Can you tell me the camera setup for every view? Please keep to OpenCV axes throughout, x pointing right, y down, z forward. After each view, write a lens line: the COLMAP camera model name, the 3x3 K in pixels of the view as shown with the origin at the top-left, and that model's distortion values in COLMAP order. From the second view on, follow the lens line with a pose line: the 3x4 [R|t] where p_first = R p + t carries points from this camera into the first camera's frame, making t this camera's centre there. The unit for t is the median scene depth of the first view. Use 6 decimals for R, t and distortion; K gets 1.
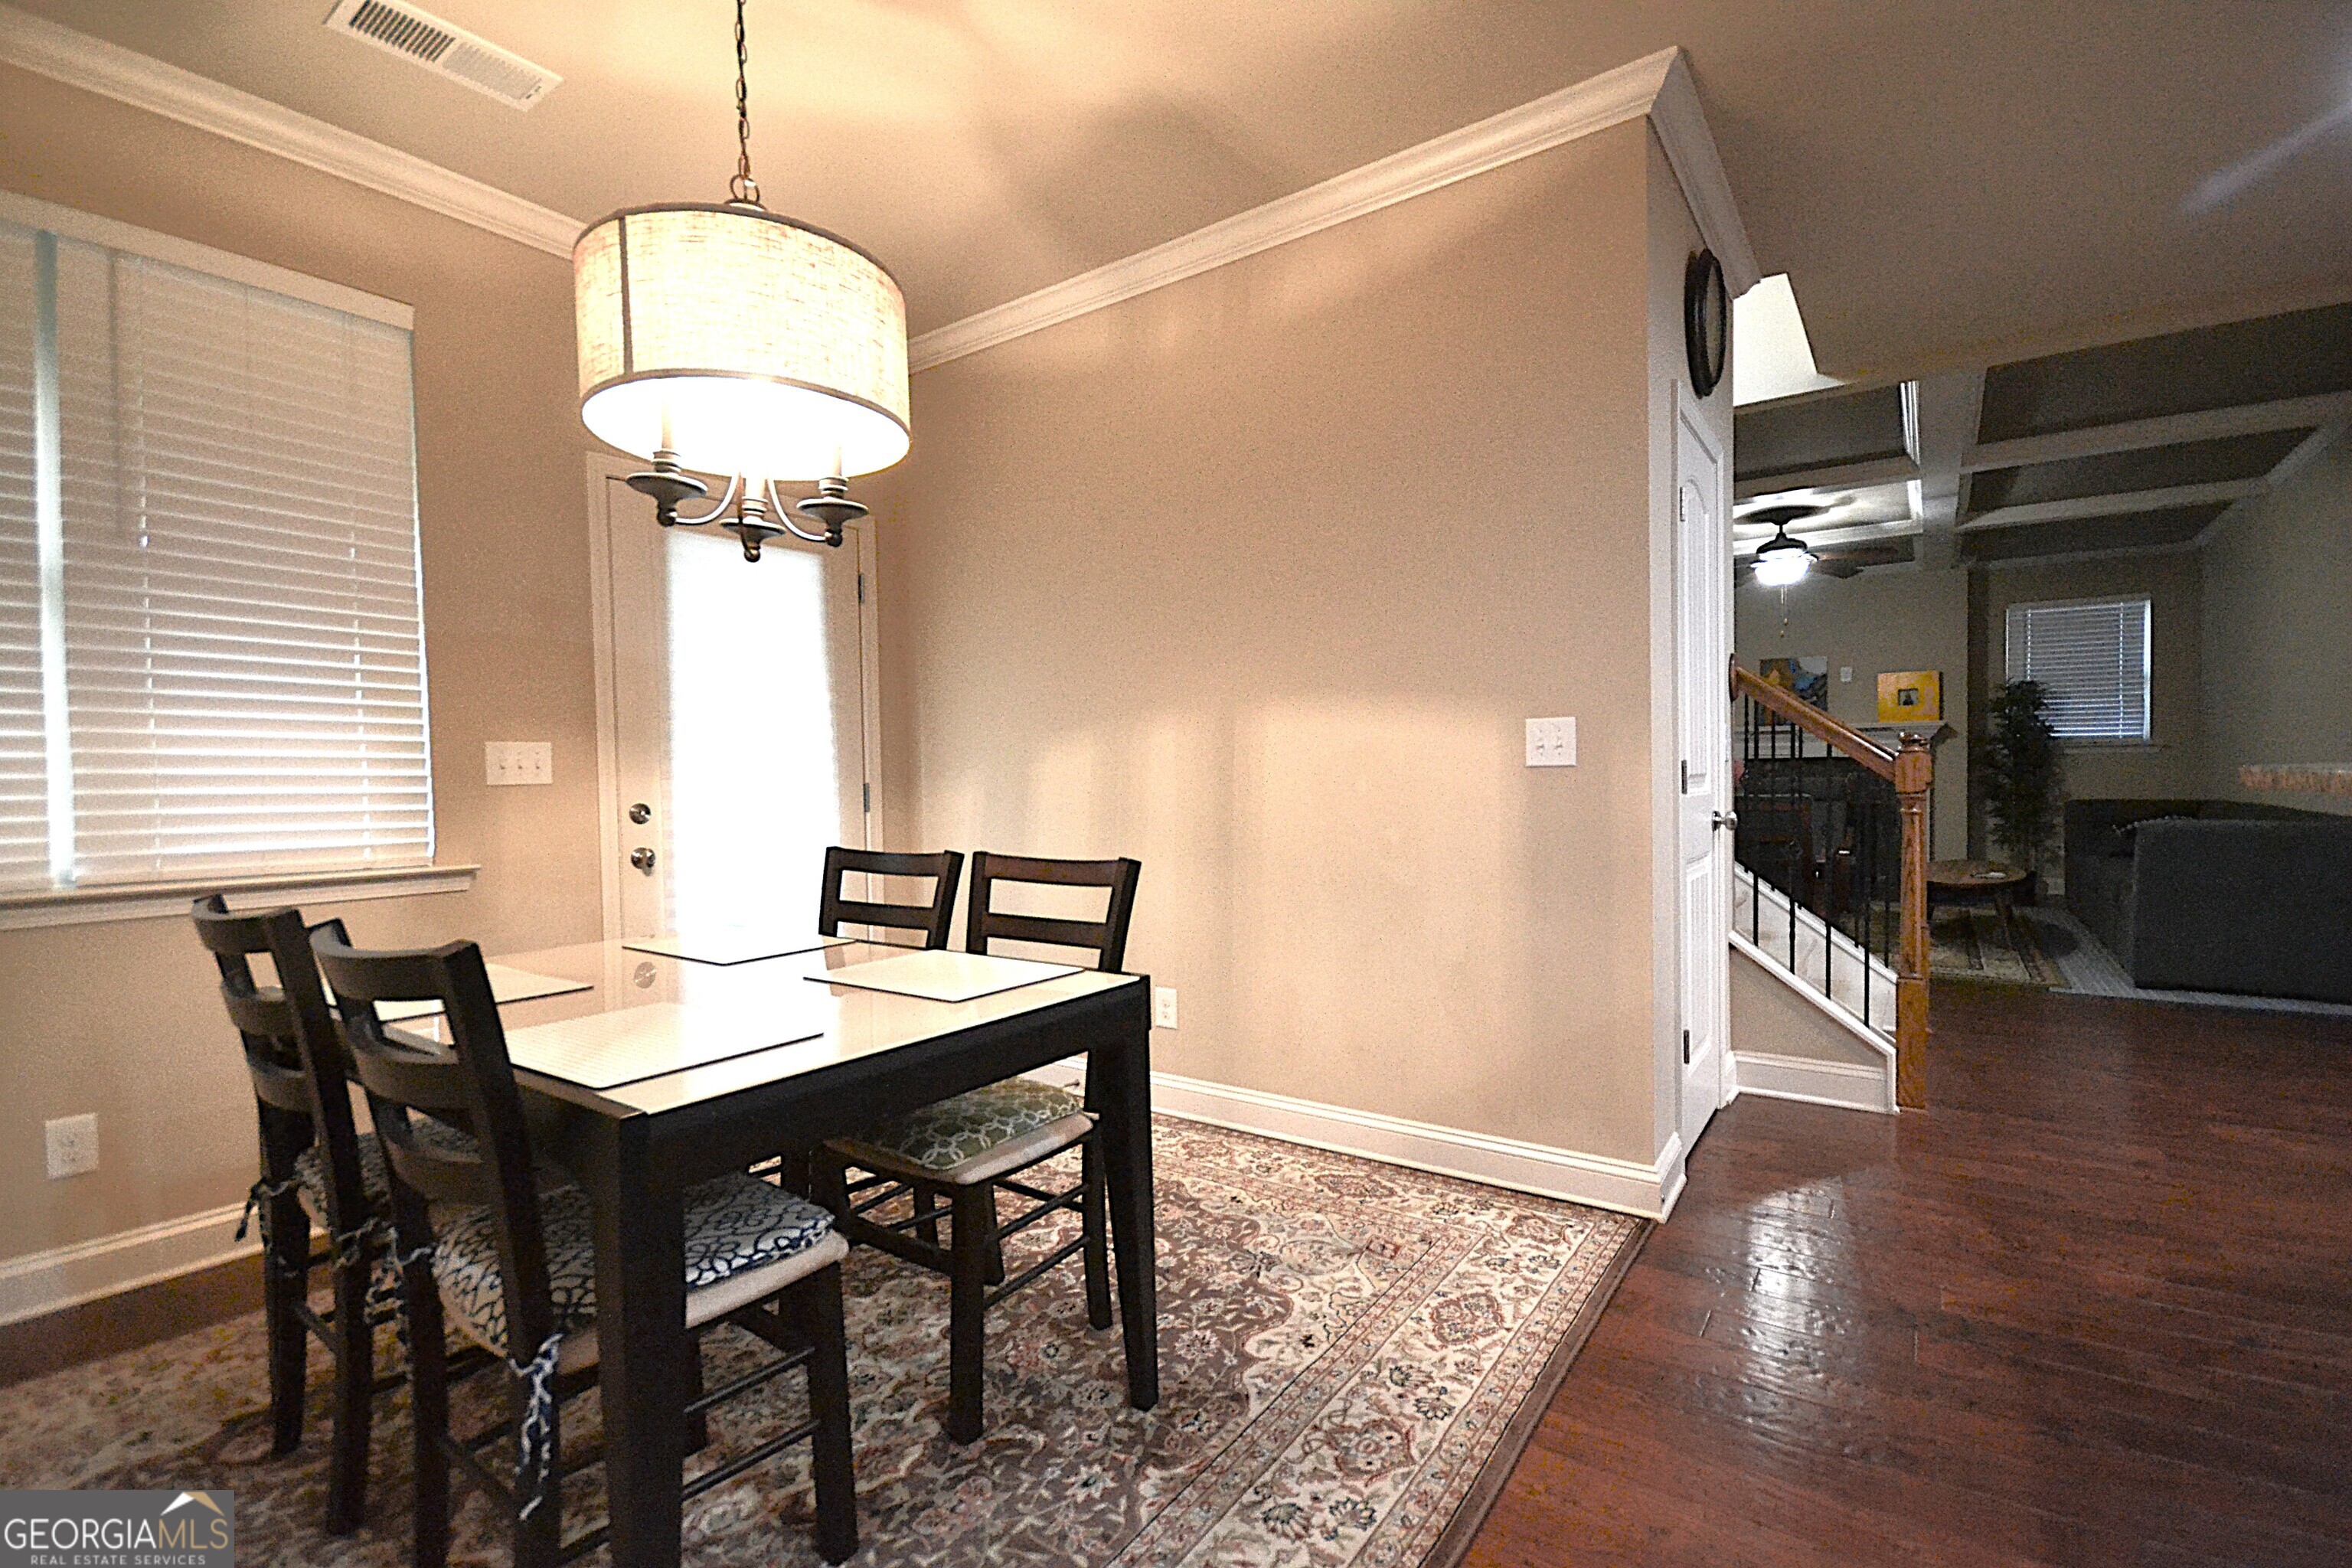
lens RADIAL K [[1052.0, 0, 1188.0], [0, 1052.0, 796.5], [0, 0, 1]] dist [0.007974, -0.007256]
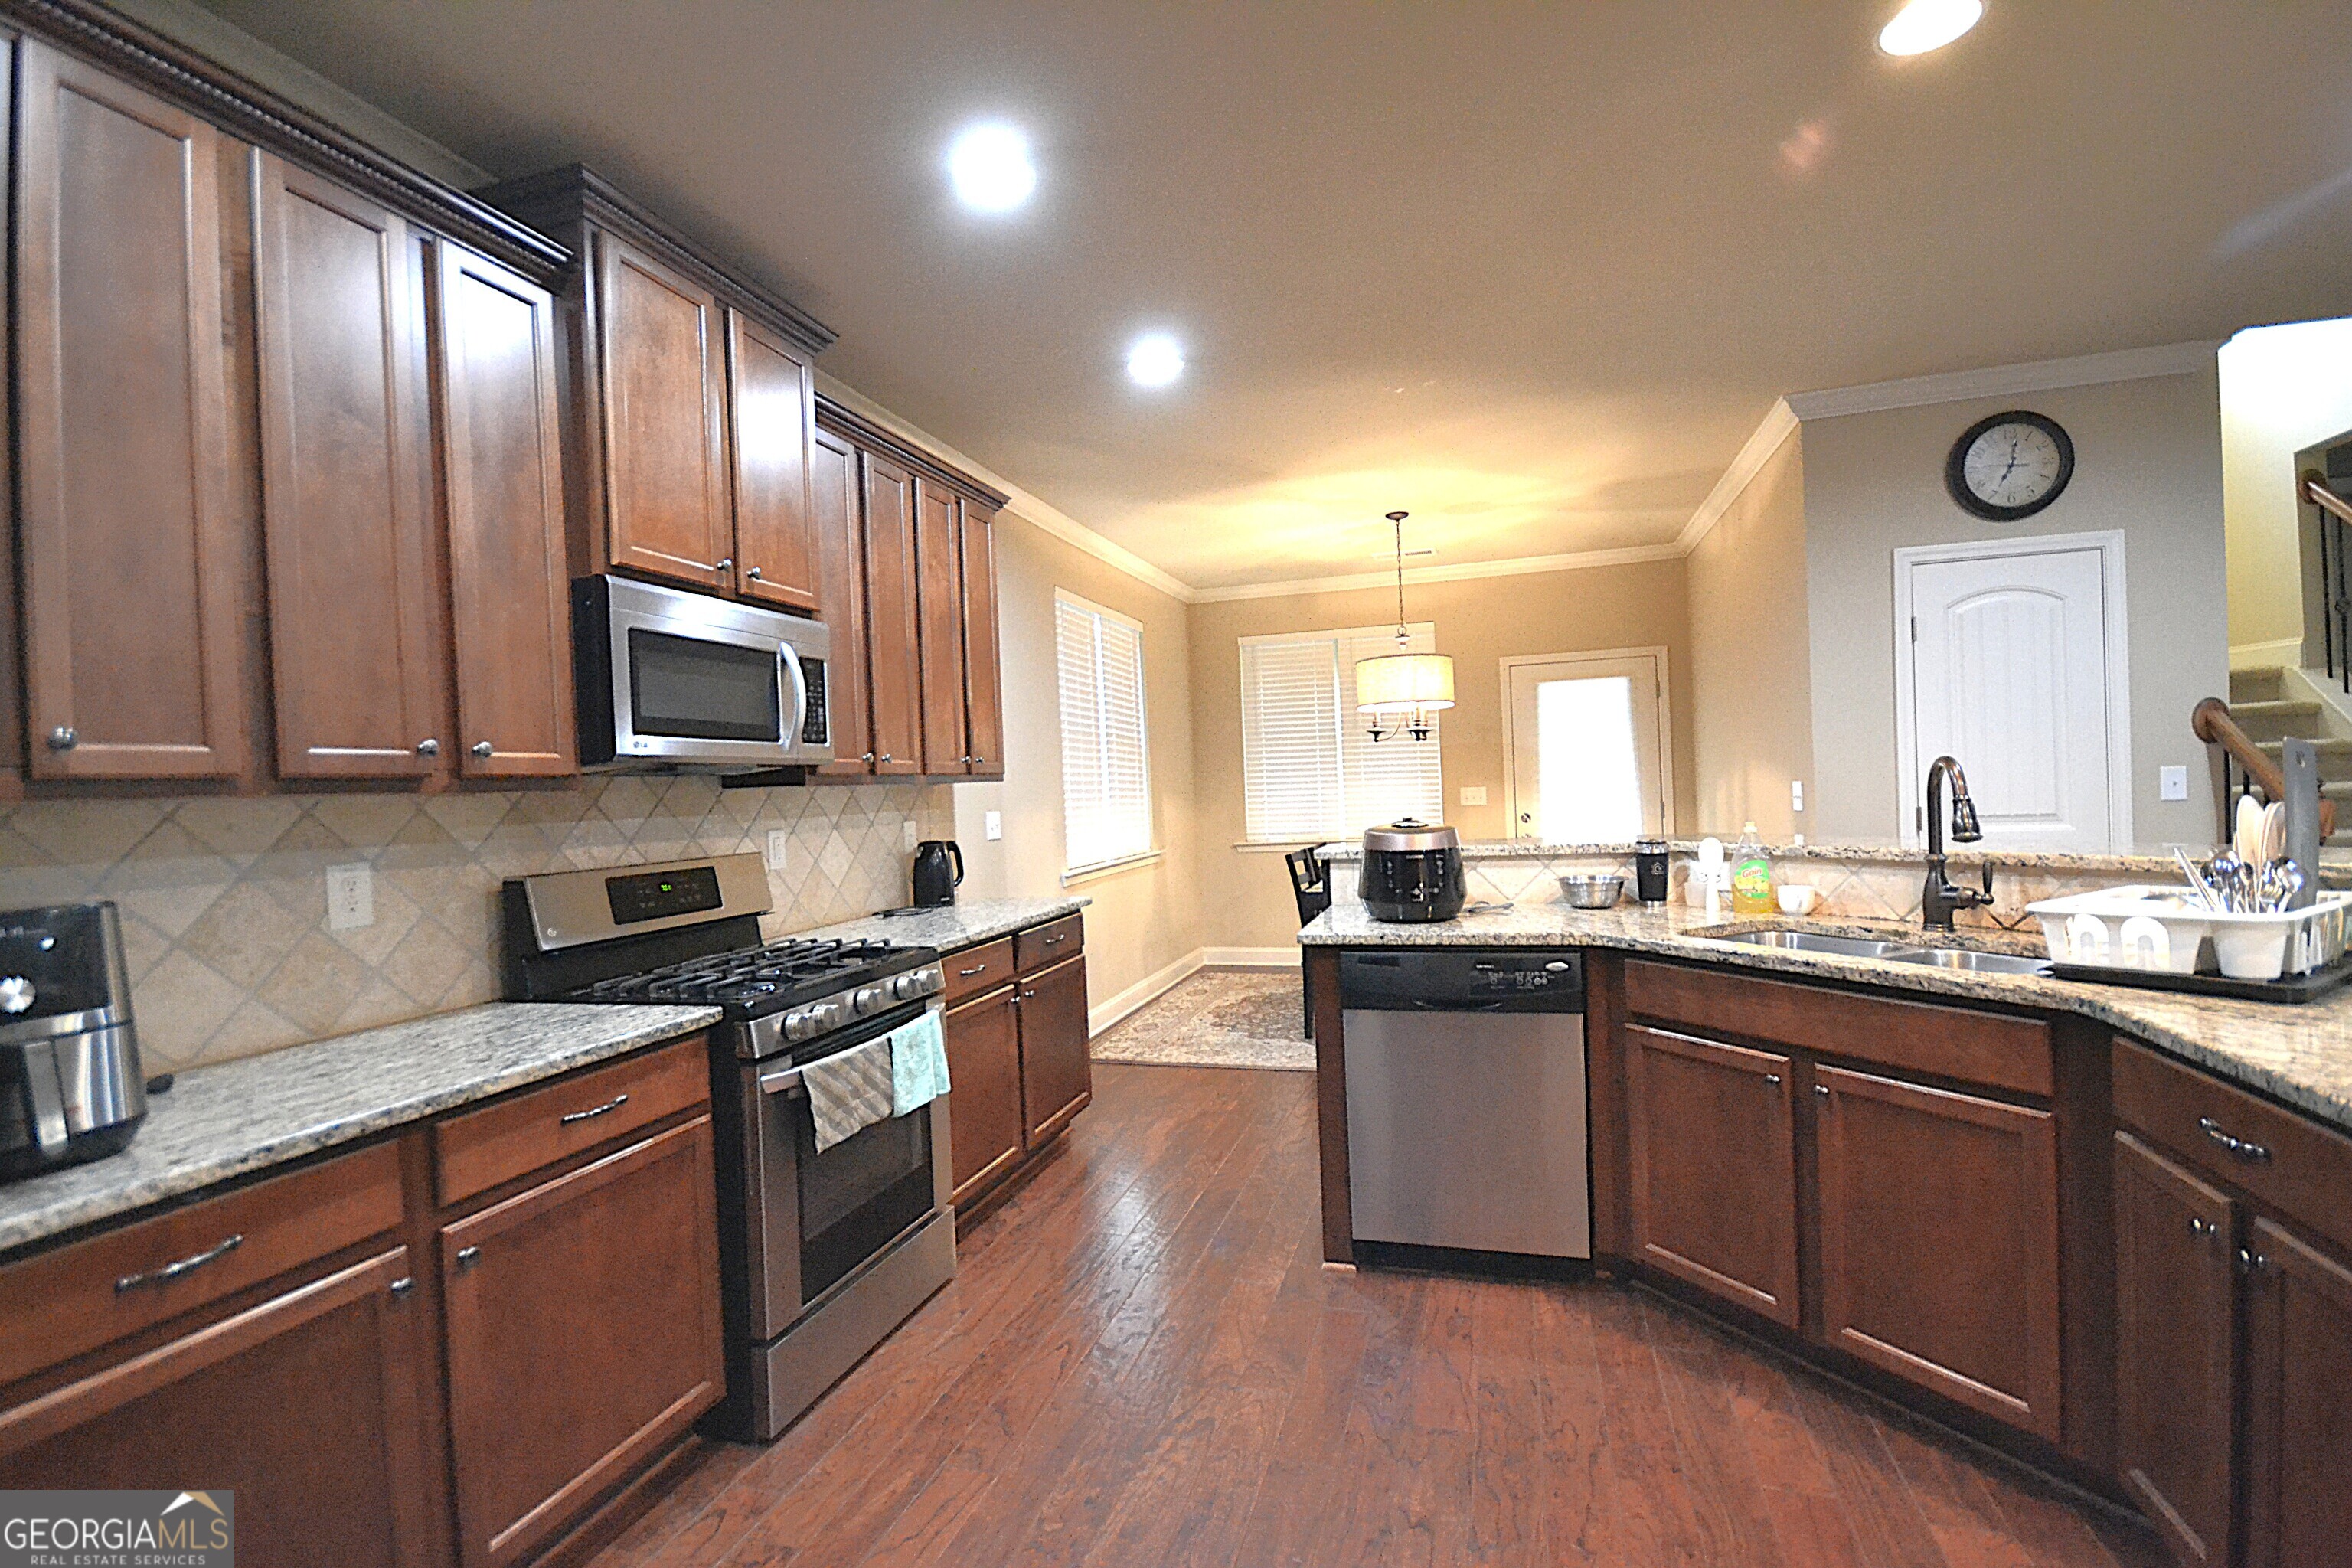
lens RADIAL K [[1052.0, 0, 1188.0], [0, 1052.0, 796.5], [0, 0, 1]] dist [0.007974, -0.007256]
pose [[0.323312, 0.012224, -0.946213, 0.506371], [0.013941, 0.999747, 0.017679, -0.029387], [0.946190, -0.018907, 0.323060, -0.136352]]
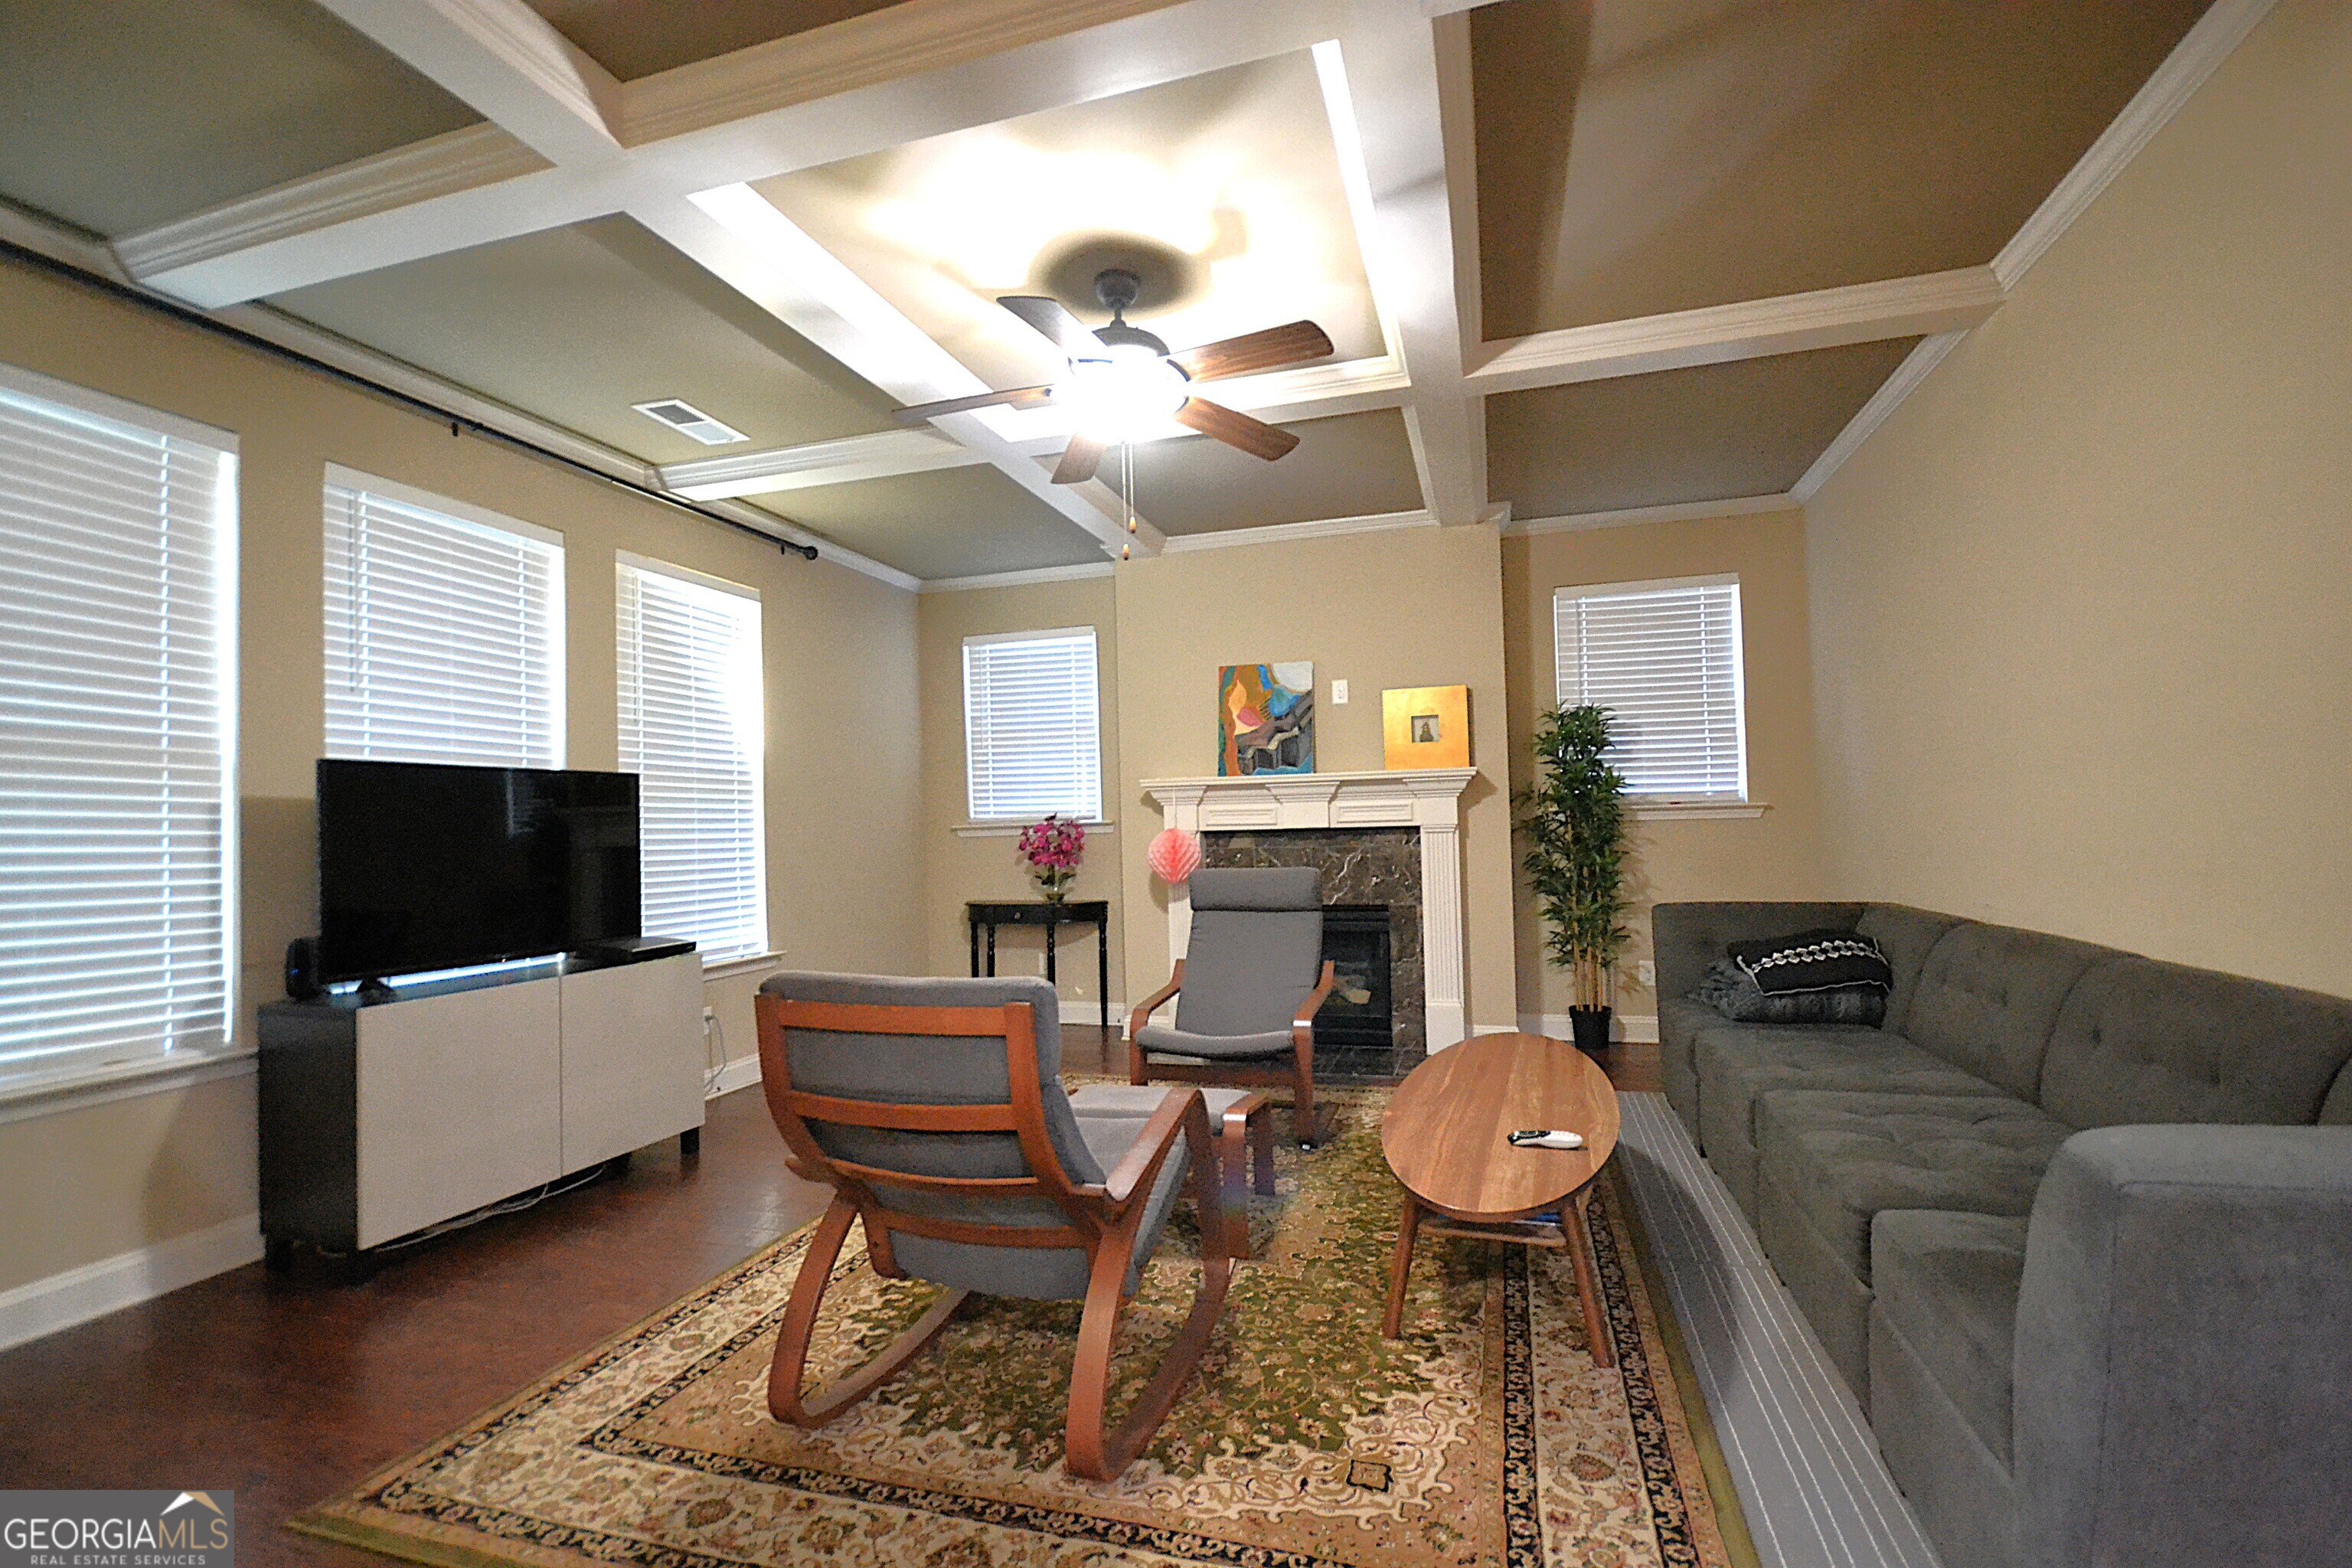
lens RADIAL K [[1052.0, 0, 1188.0], [0, 1052.0, 796.5], [0, 0, 1]] dist [0.007974, -0.007256]
pose [[0.947112, 0.003004, 0.320888, 0.374144], [0.016701, 0.998140, -0.058639, -0.022203], [-0.320467, 0.060897, 0.945300, 0.491640]]
